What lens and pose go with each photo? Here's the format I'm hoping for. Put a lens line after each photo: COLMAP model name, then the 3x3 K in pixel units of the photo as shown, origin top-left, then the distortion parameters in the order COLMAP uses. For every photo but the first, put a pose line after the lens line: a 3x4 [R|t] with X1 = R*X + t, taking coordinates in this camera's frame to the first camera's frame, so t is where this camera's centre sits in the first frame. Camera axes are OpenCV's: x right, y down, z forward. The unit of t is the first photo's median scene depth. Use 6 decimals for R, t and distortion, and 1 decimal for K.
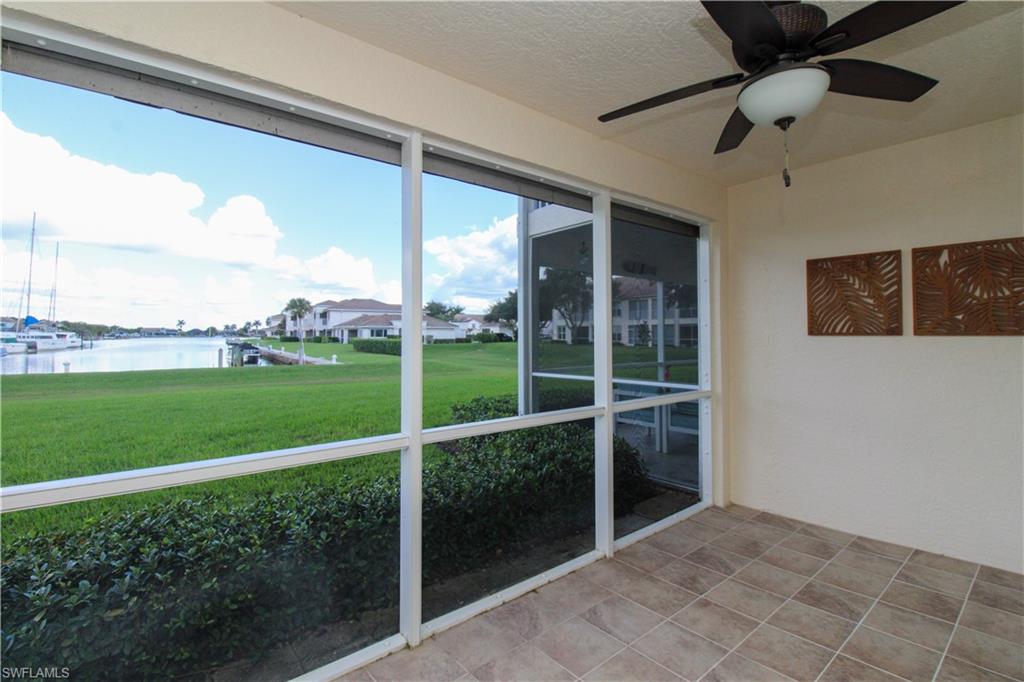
lens RADIAL K [[472.6, 0, 534.6], [0, 472.6, 333.2], [0, 0, 1]] dist [-0.016699, -0.006043]
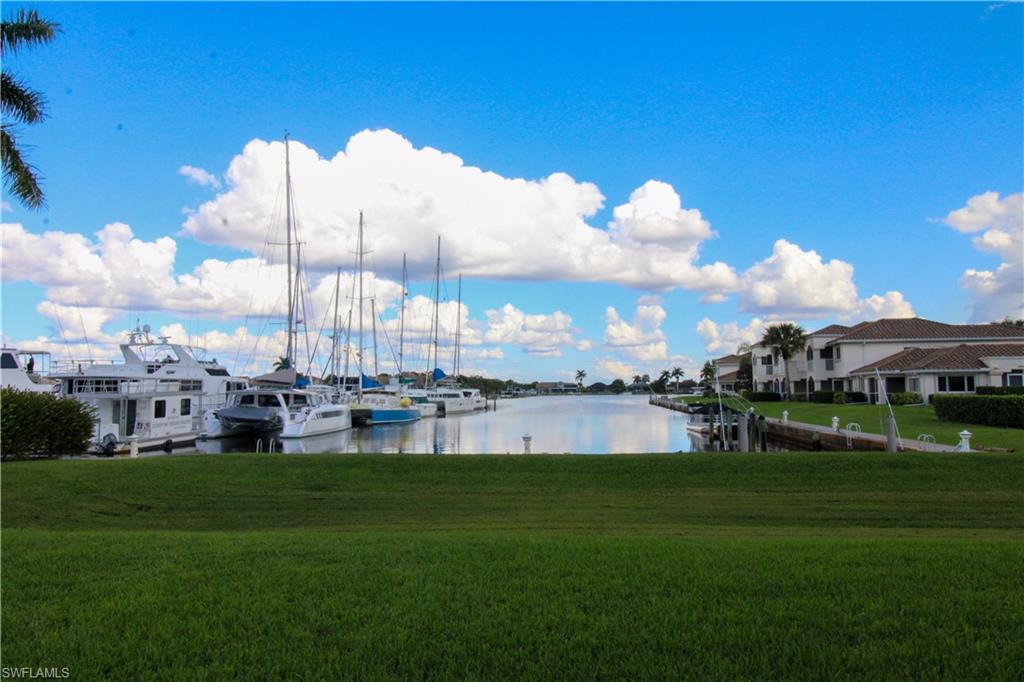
lens RADIAL K [[800.4, 0, 530.5], [0, 800.4, 320.3], [0, 0, 1]] dist [0.009400, -0.003449]
pose [[0.762704, -0.066191, -0.643351, -0.092234], [0.013513, 0.996163, -0.086470, 0.000447], [0.646606, 0.057257, 0.760672, 0.053503]]
